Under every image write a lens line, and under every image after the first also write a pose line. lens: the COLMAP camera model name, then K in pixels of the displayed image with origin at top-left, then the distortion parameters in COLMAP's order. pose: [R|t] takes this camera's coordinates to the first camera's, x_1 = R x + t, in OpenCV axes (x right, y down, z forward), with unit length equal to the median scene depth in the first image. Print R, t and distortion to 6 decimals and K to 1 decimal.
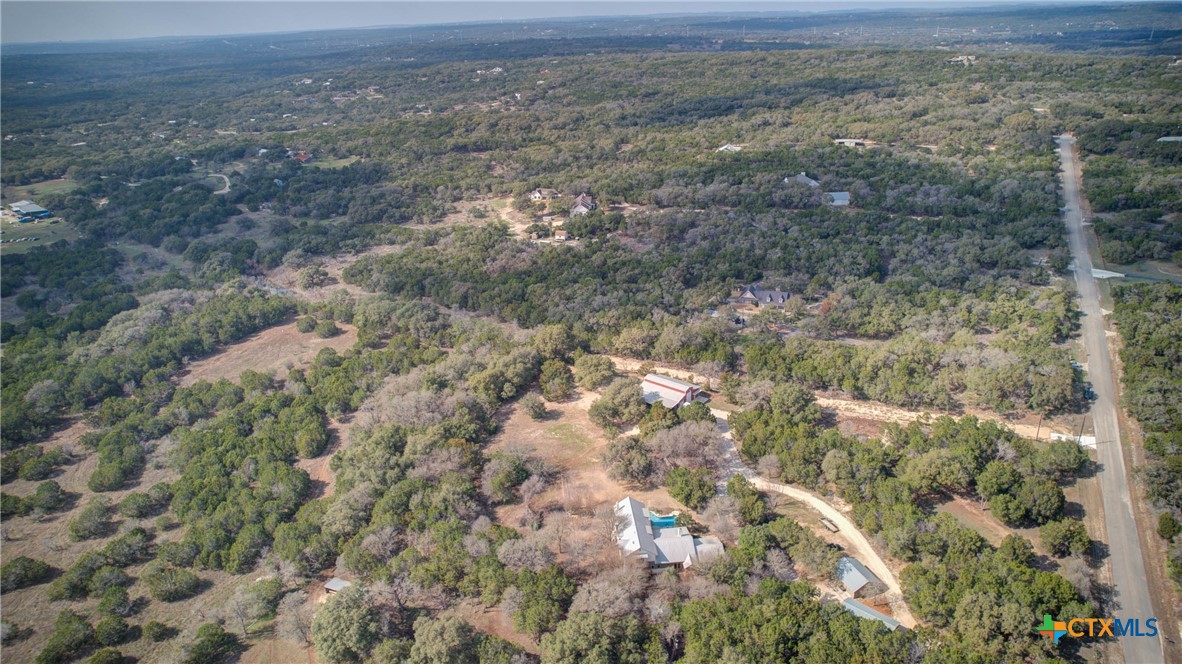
lens RADIAL K [[762.9, 0, 591.0], [0, 762.9, 332.0], [0, 0, 1]] dist [-0.073636, 0.071859]
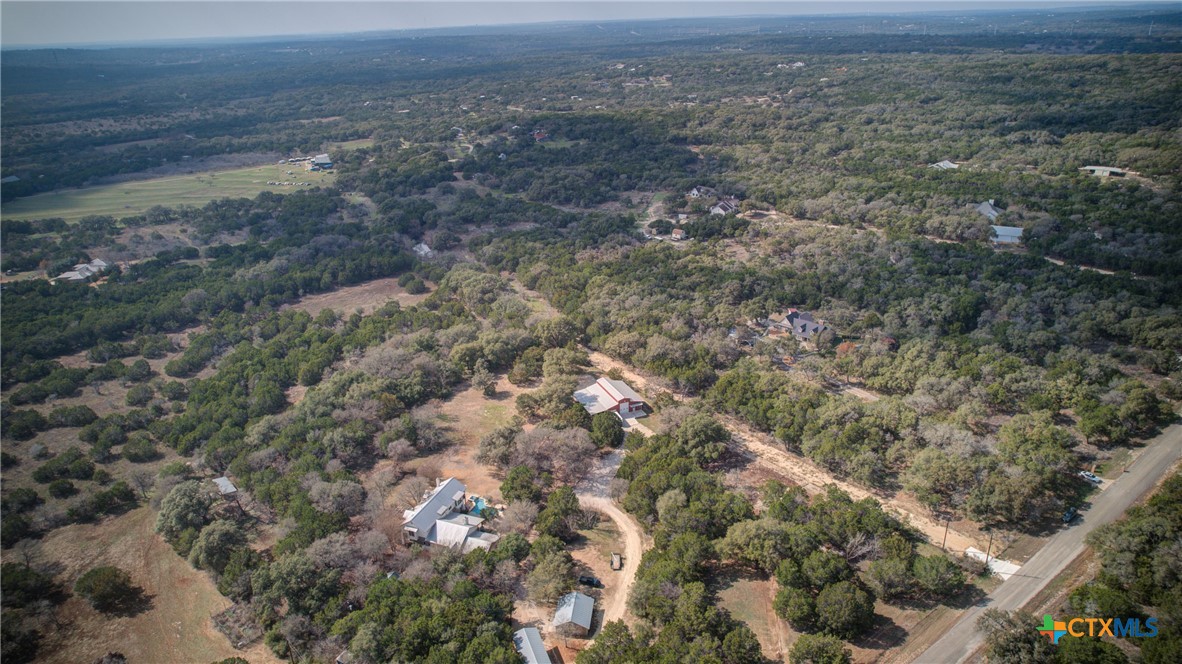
lens RADIAL K [[762.9, 0, 591.0], [0, 762.9, 332.0], [0, 0, 1]] dist [-0.073636, 0.071859]
pose [[0.895248, 0.180701, -0.407281, 0.381036], [-0.175959, 0.983156, 0.049427, -0.040983], [0.409352, 0.027415, 0.911965, 0.072468]]
